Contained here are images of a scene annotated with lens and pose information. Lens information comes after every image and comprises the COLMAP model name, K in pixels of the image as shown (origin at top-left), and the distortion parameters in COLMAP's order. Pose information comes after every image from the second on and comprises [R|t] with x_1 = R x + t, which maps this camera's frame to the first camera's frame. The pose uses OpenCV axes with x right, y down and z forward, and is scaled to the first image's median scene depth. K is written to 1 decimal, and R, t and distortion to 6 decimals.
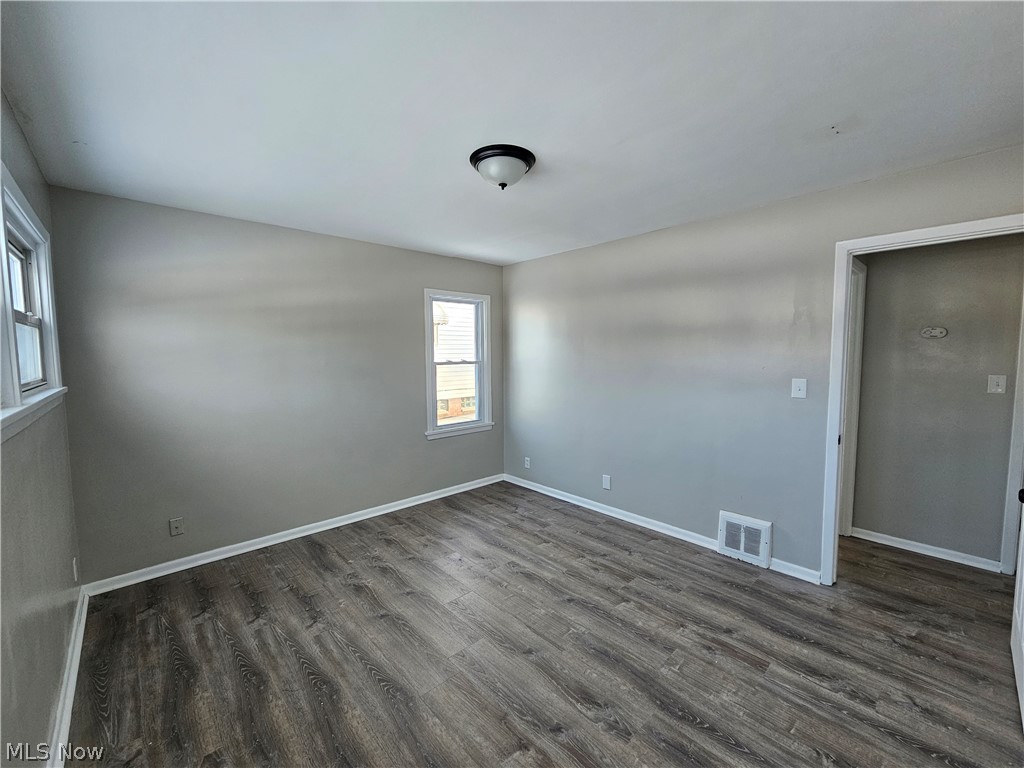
lens RADIAL K [[417.6, 0, 511.0], [0, 417.6, 385.2], [0, 0, 1]] dist [0.008560, 0.000298]
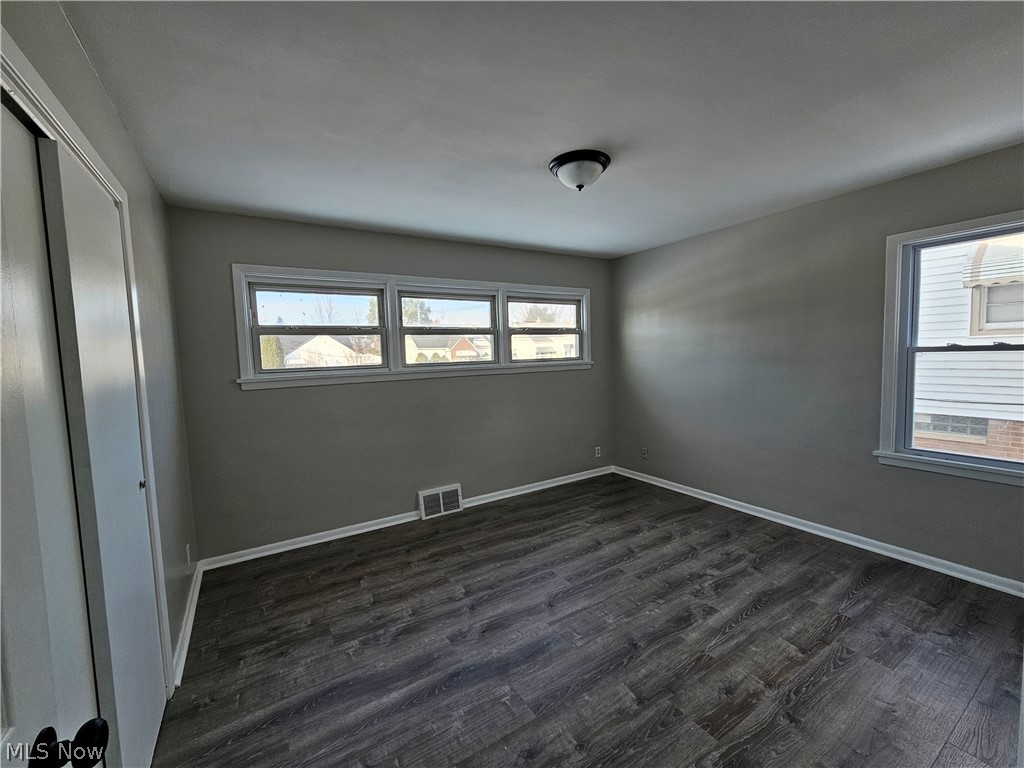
lens RADIAL K [[417.6, 0, 509.7], [0, 417.6, 385.2], [0, 0, 1]] dist [0.008560, 0.000298]
pose [[-0.182851, 0.085063, -0.979454, 0.884001], [-0.045472, 0.994452, 0.094855, -0.048223], [0.982088, 0.061882, -0.177969, 0.829468]]
